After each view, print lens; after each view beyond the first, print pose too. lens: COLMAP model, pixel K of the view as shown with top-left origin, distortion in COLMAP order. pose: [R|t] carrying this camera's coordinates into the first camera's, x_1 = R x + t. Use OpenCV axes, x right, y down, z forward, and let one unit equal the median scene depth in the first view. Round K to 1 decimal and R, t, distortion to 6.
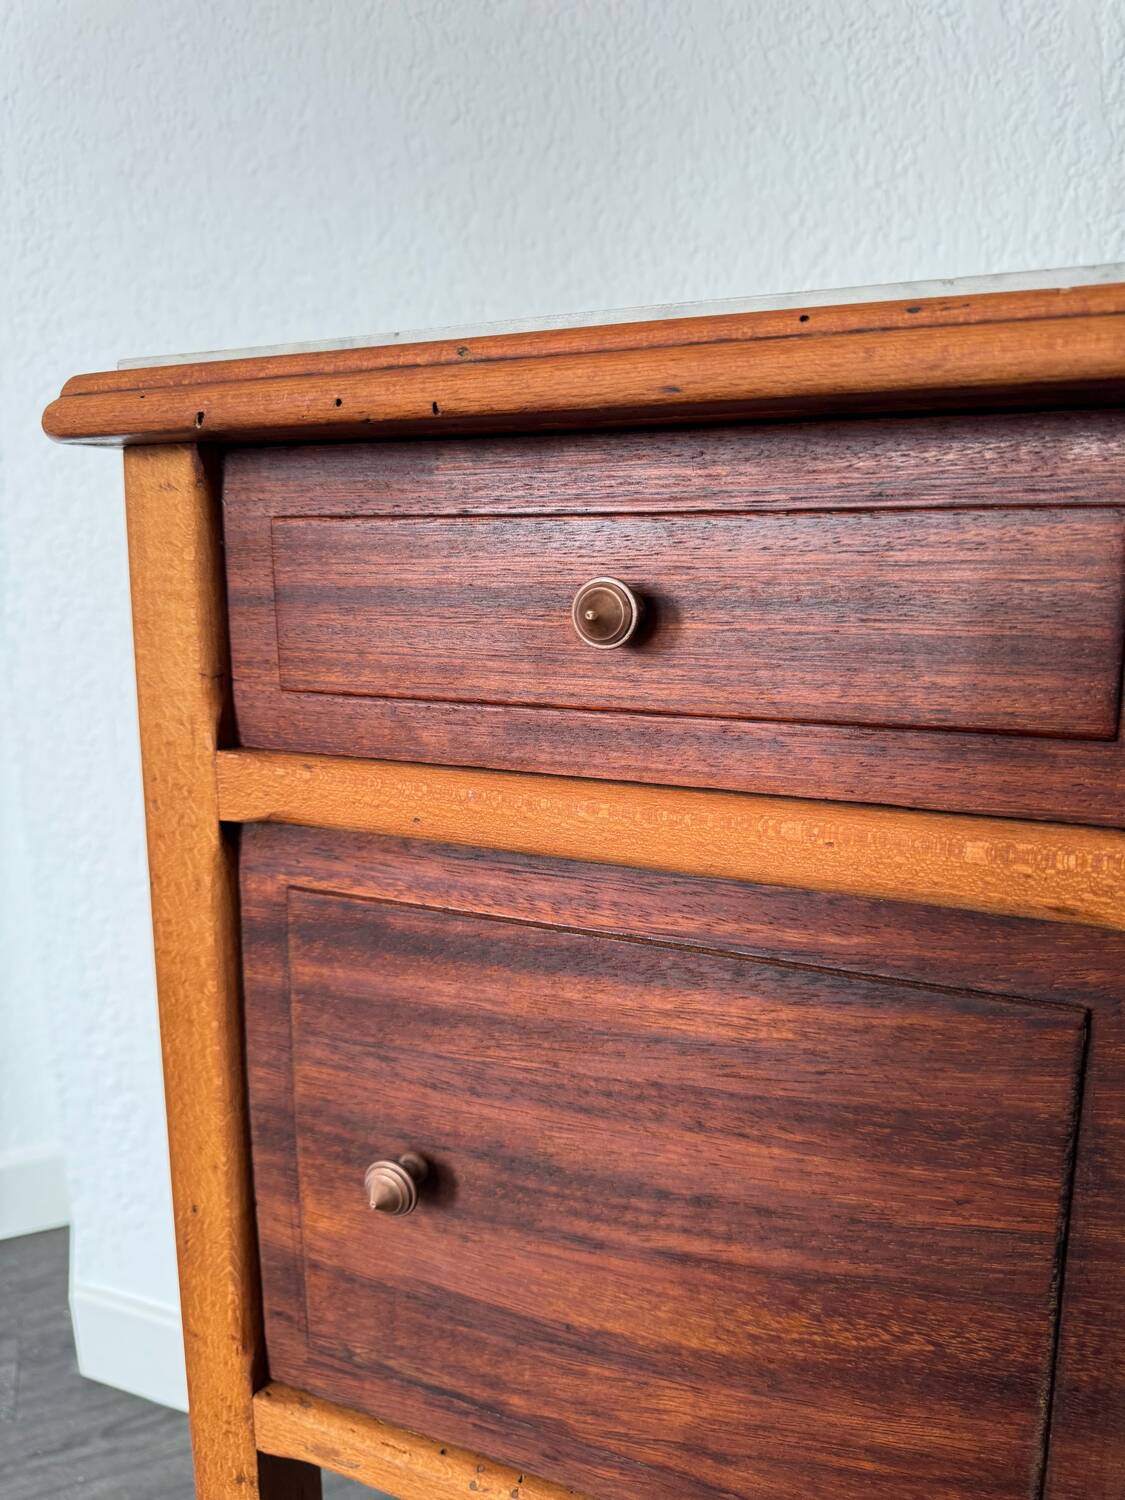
lens RADIAL K [[1082.3, 0, 564.6], [0, 1082.3, 752.5], [0, 0, 1]] dist [-0.024082, -0.001334]
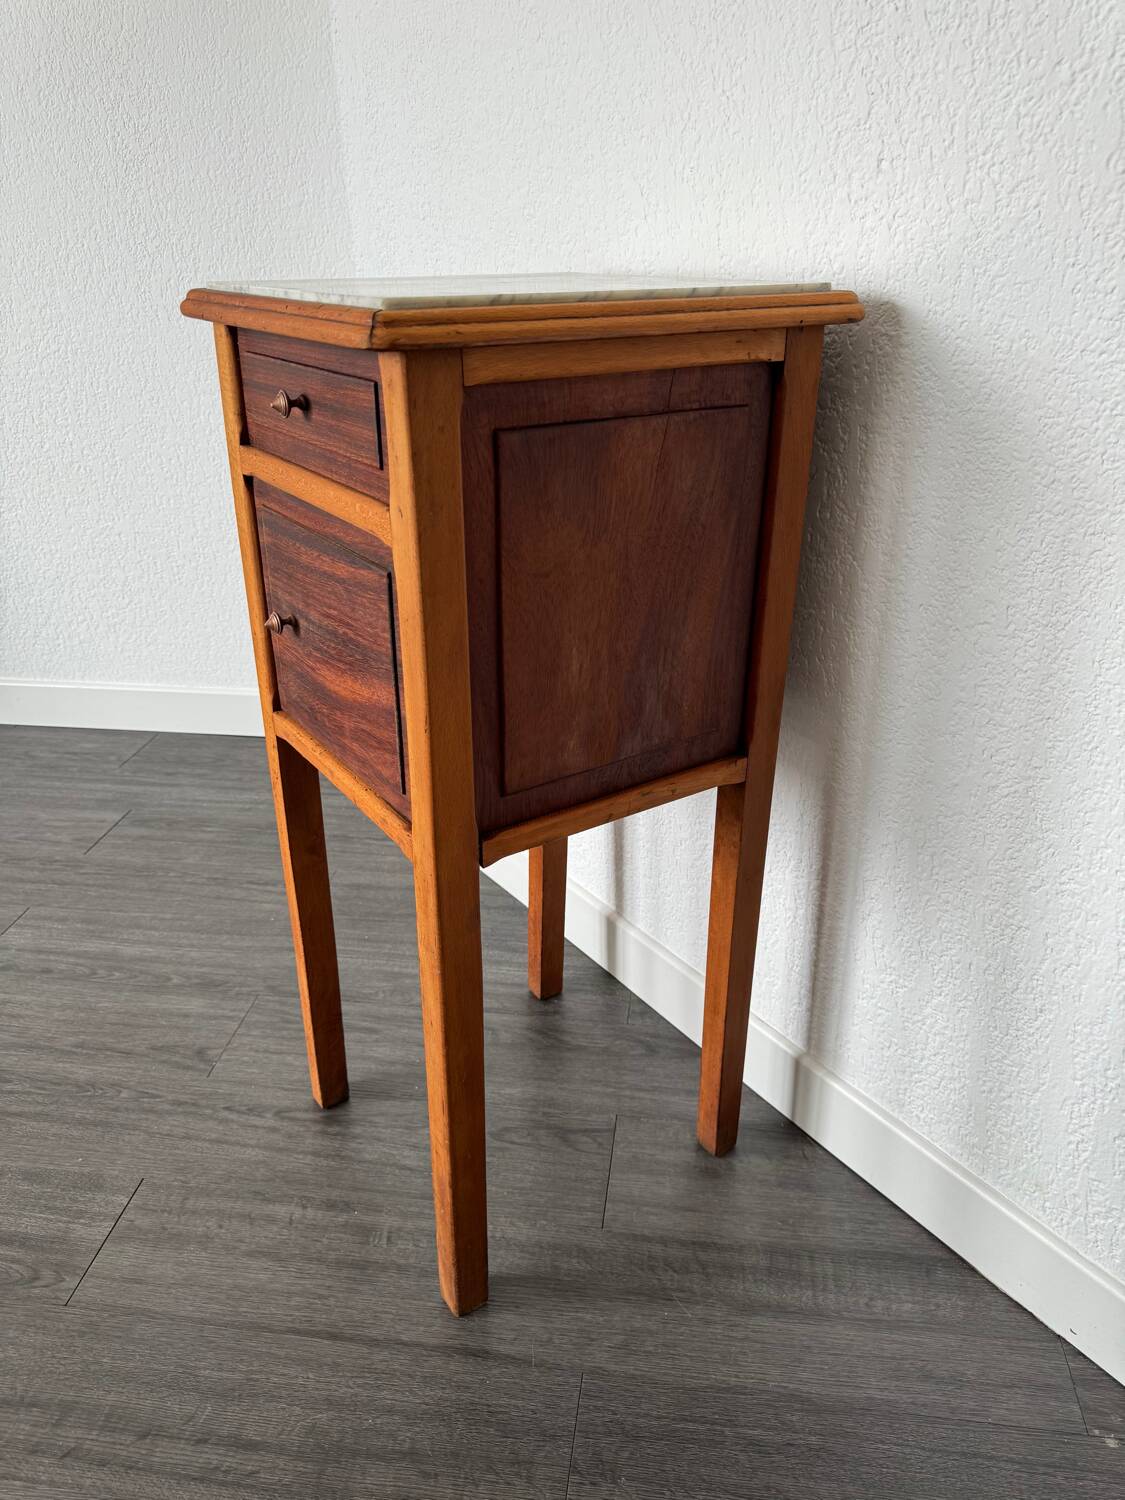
lens RADIAL K [[1065.0, 0, 572.9], [0, 1065.0, 744.5], [0, 0, 1]] dist [-0.009040, -0.013249]
pose [[0.852117, 0.221923, -0.473970, 1.598228], [-0.092925, 0.955410, 0.280281, -0.099216], [0.515036, -0.194789, 0.834742, -0.785928]]
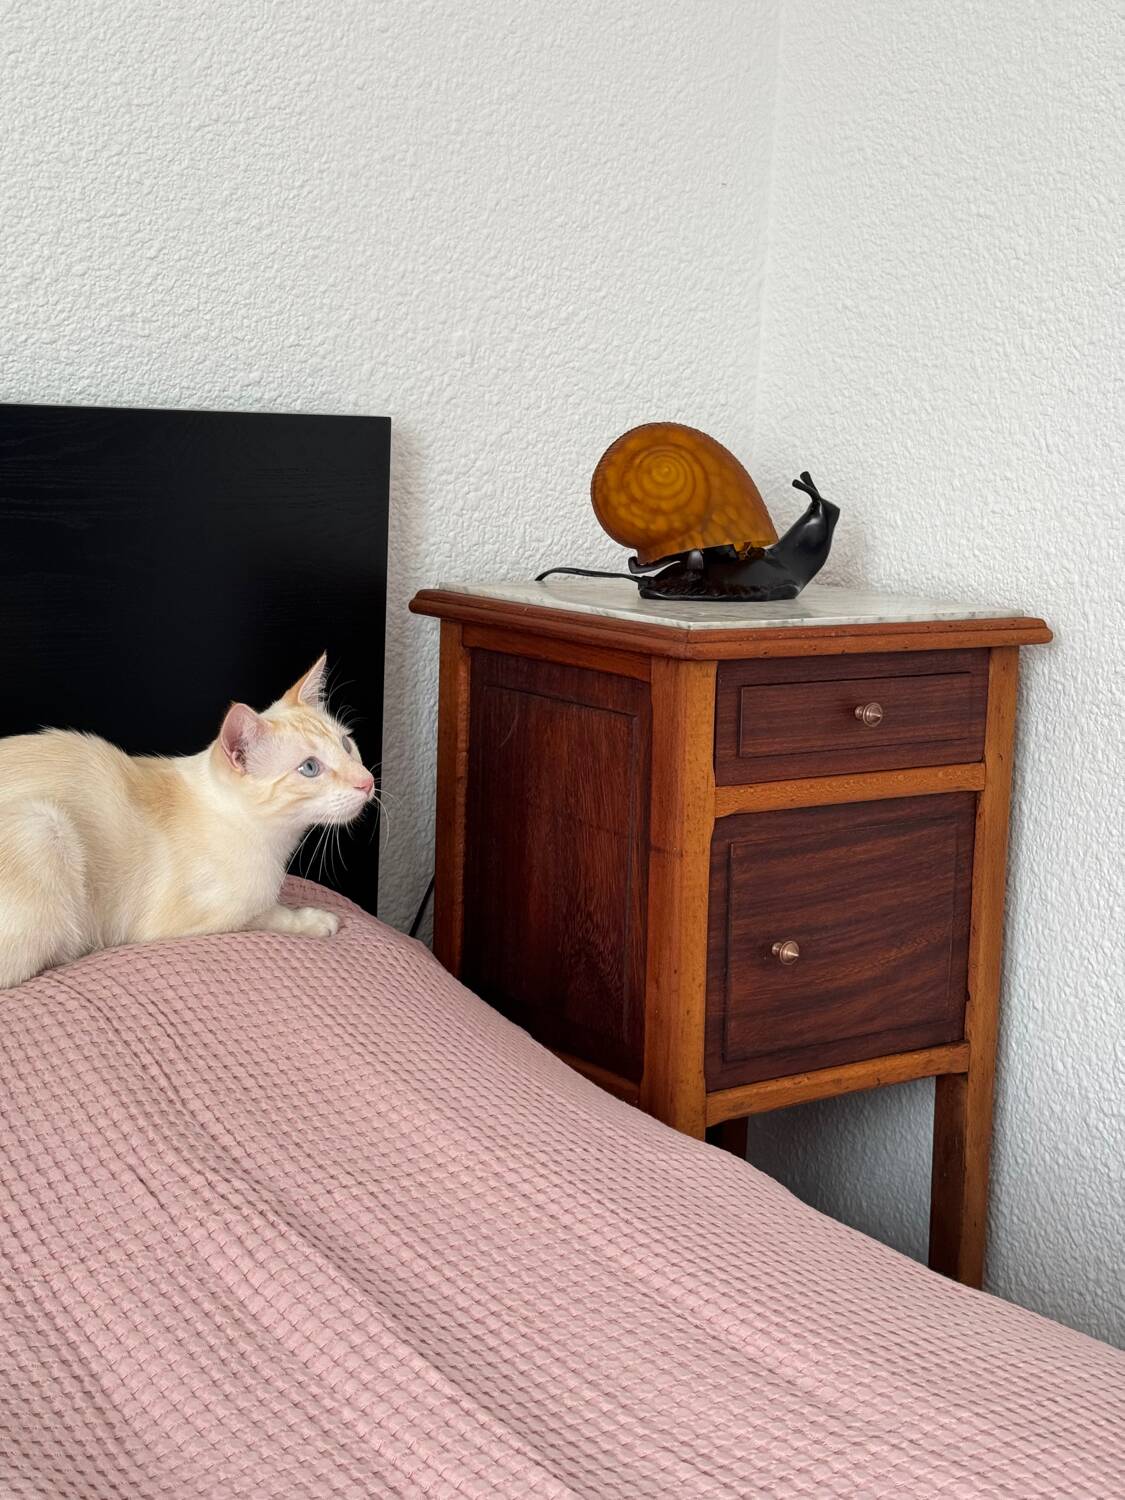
lens RADIAL K [[2152.4, 0, 570.5], [0, 2152.4, 749.9], [0, 0, 1]] dist [0.004614, 0.000000]
pose [[0.502049, -0.111270, 0.857652, -4.141150], [0.121737, 0.990907, 0.057296, -0.354565], [-0.856228, 0.075643, 0.511029, -1.006647]]
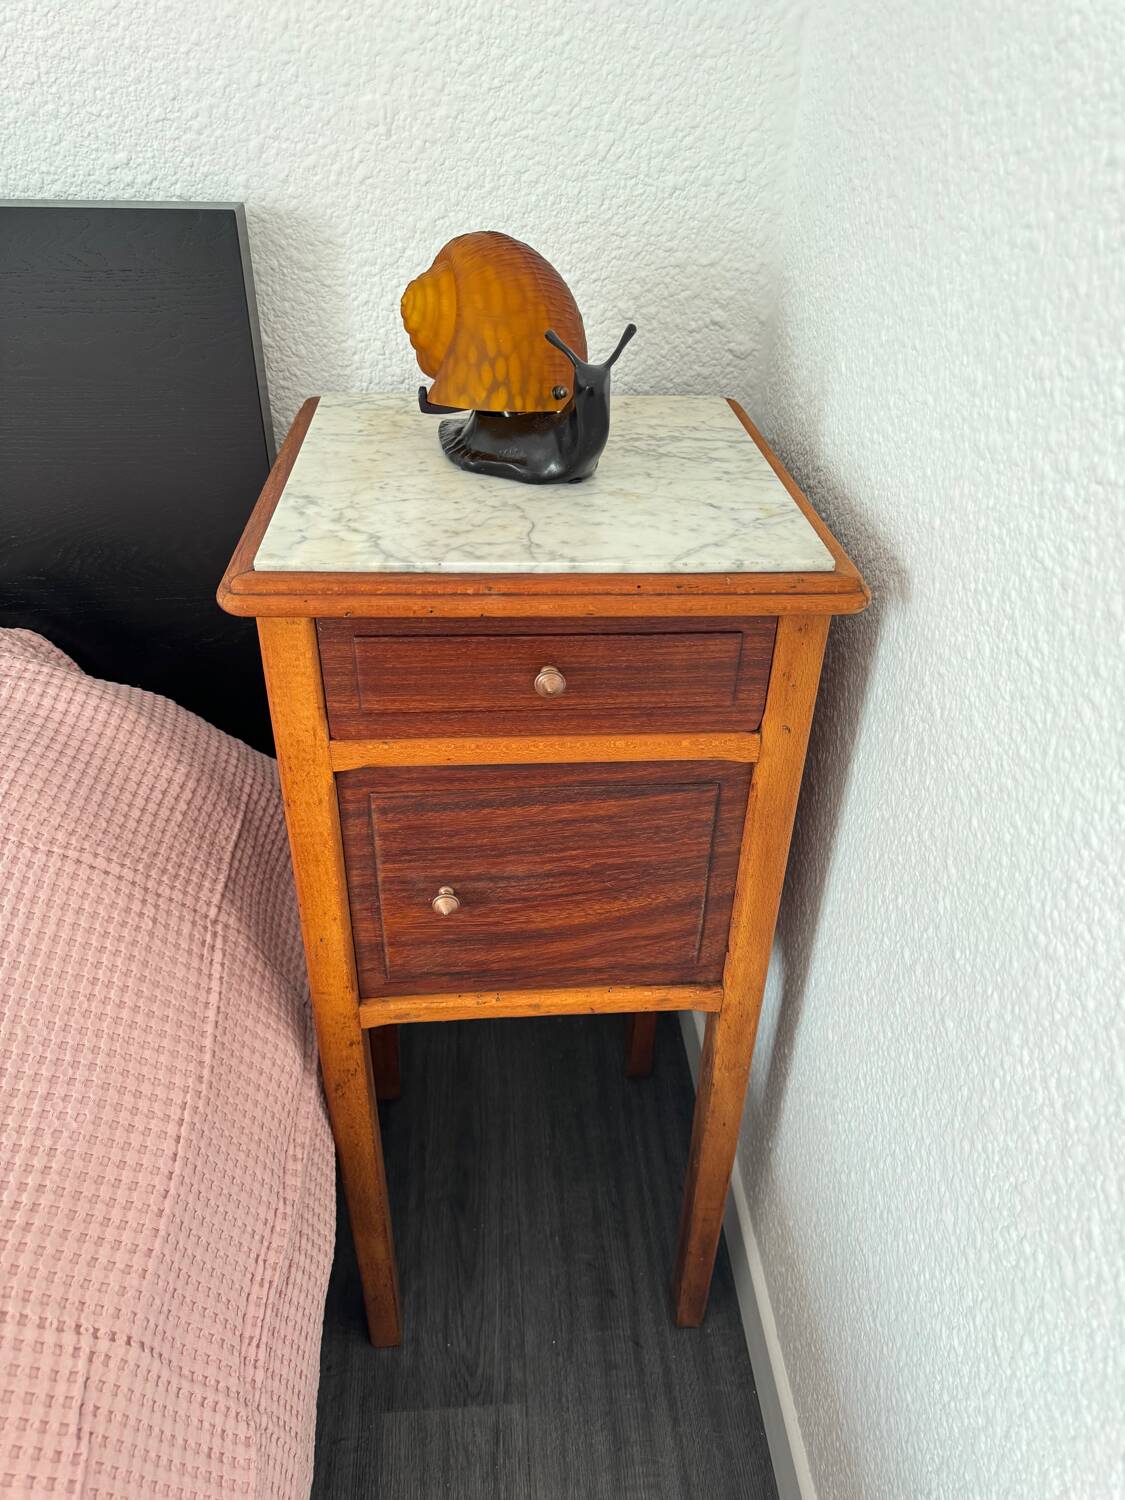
lens RADIAL K [[1082.3, 0, 568.5], [0, 1082.3, 766.1], [0, 0, 1]] dist [-0.024082, -0.001334]
pose [[0.873750, -0.250433, 0.416946, -0.731933], [0.056510, 0.903718, 0.424383, -0.730356], [-0.483081, -0.347243, 0.803776, -0.766476]]
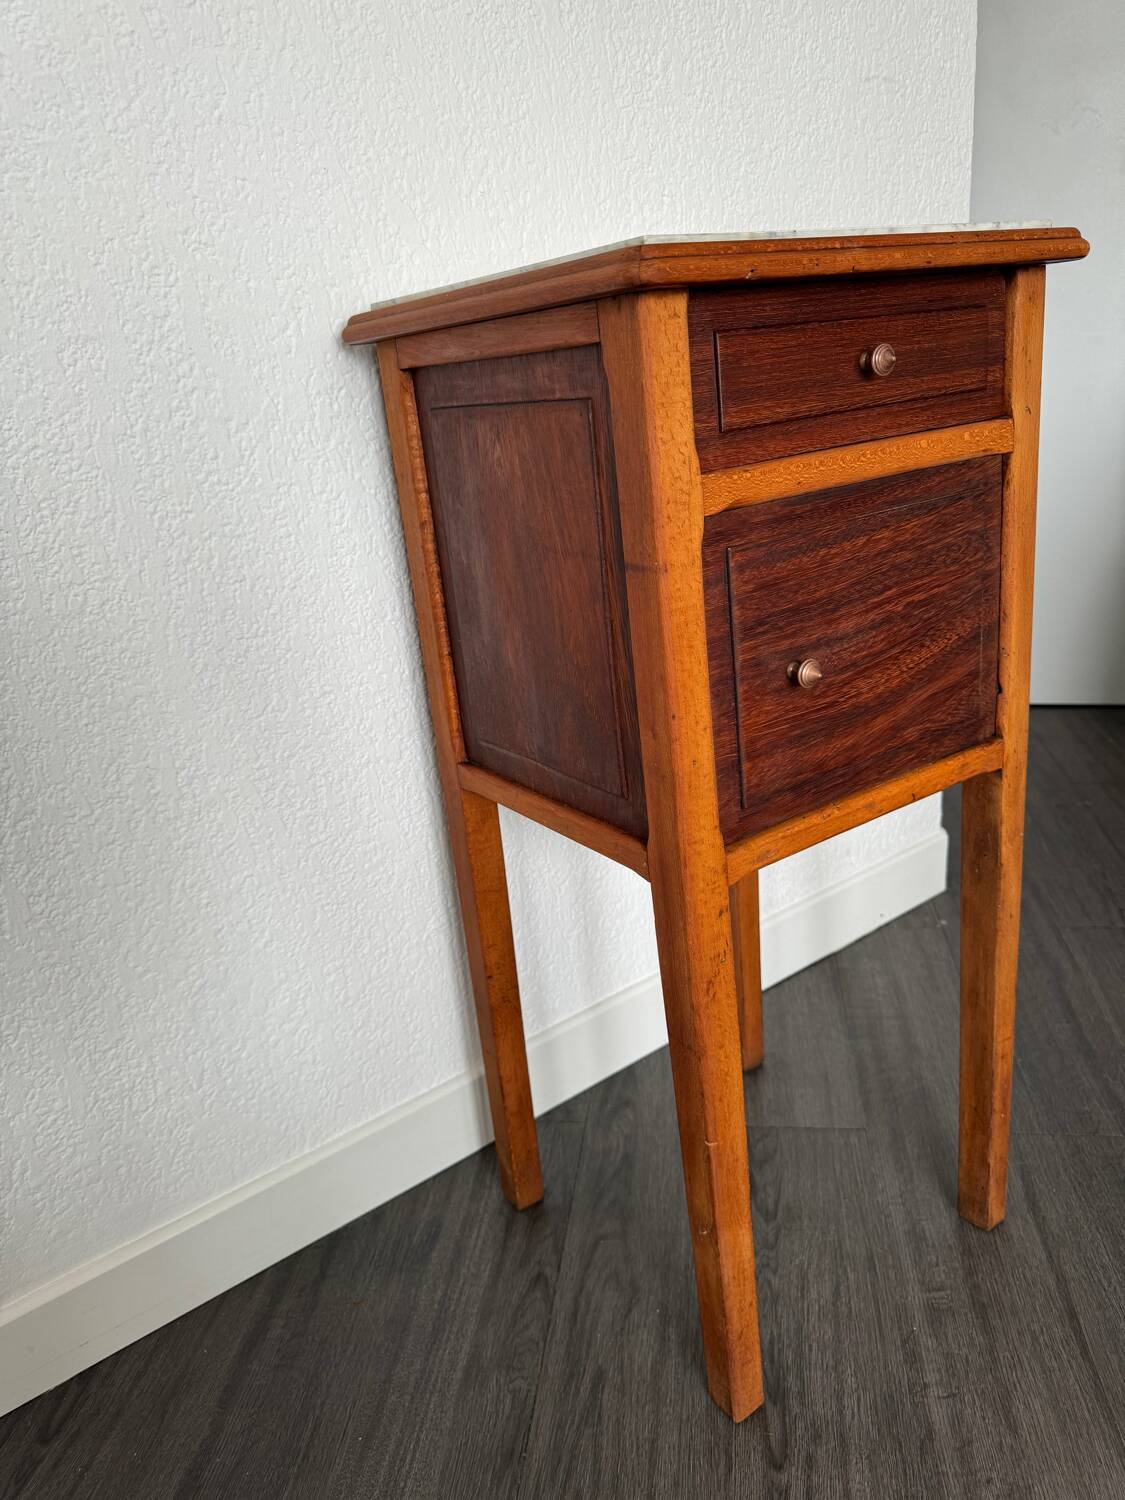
lens RADIAL K [[1082.3, 0, 548.0], [0, 1082.3, 751.6], [0, 0, 1]] dist [-0.024082, -0.001334]
pose [[0.534296, -0.333919, 0.776547, -1.858779], [0.252719, 0.939752, 0.230217, -0.040622], [-0.806635, 0.073244, 0.586494, 0.201556]]
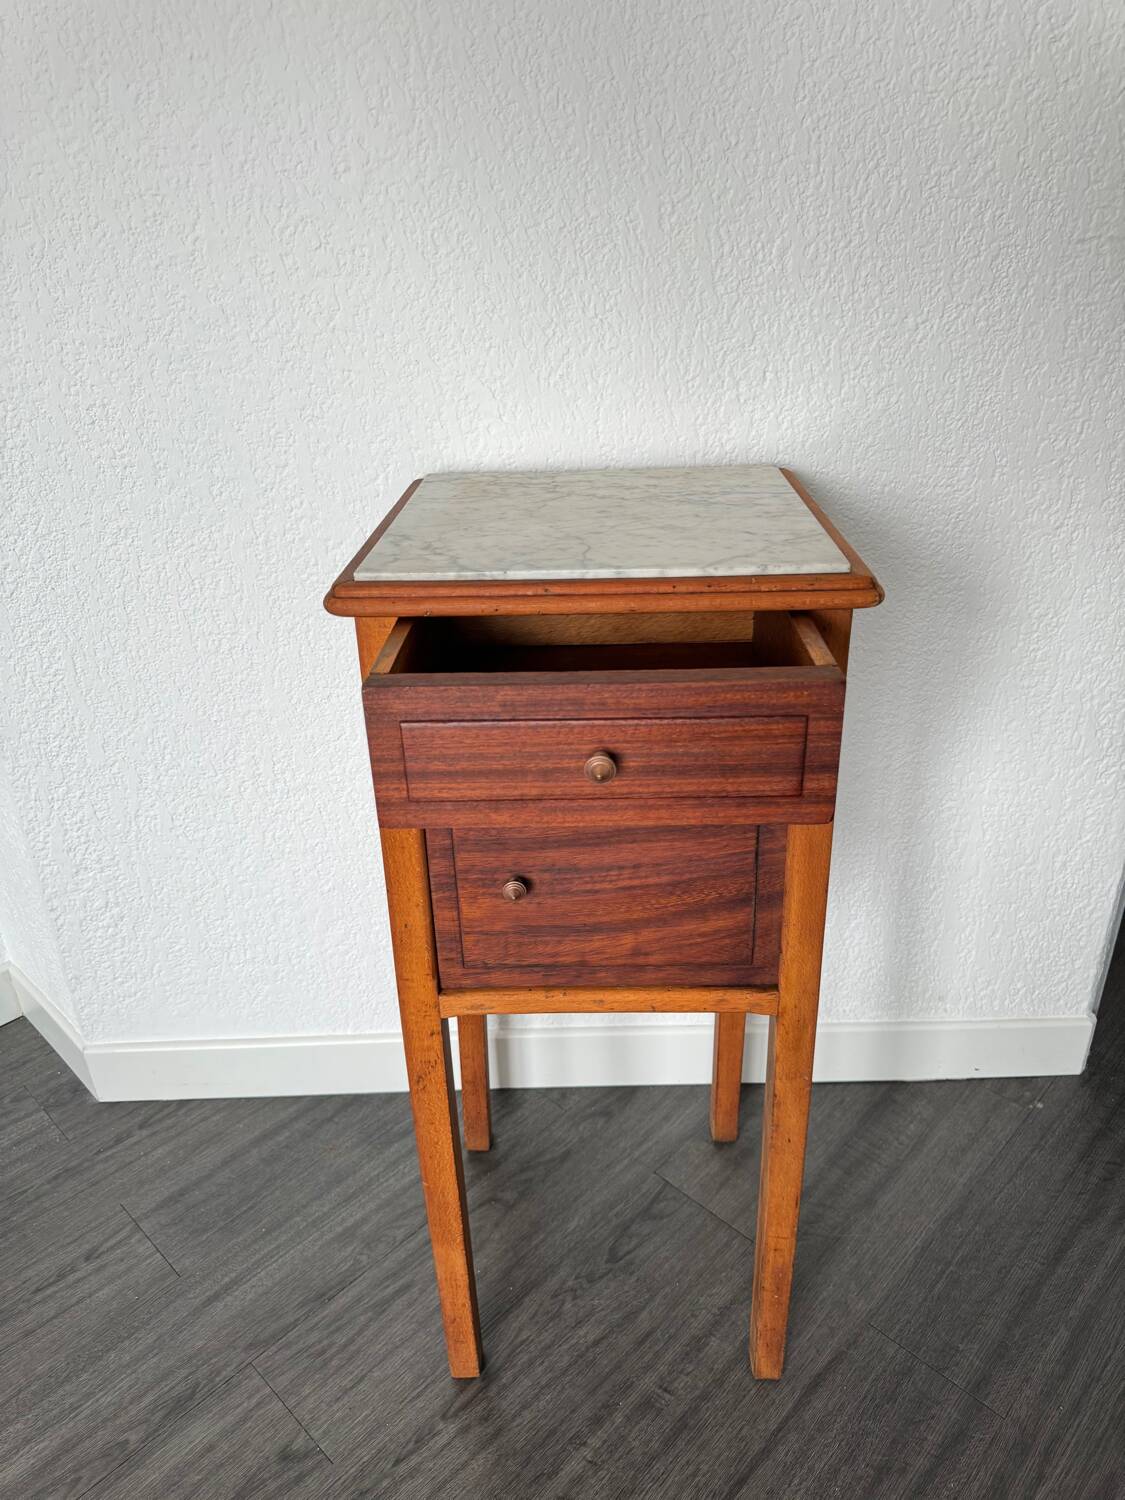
lens RADIAL K [[1065.0, 0, 547.0], [0, 1065.0, 740.3], [0, 0, 1]] dist [-0.009040, -0.013249]
pose [[0.927155, -0.183869, 0.326460, -0.753933], [0.099069, 0.960601, 0.259674, -0.514357], [-0.361344, -0.208416, 0.908842, -1.091833]]
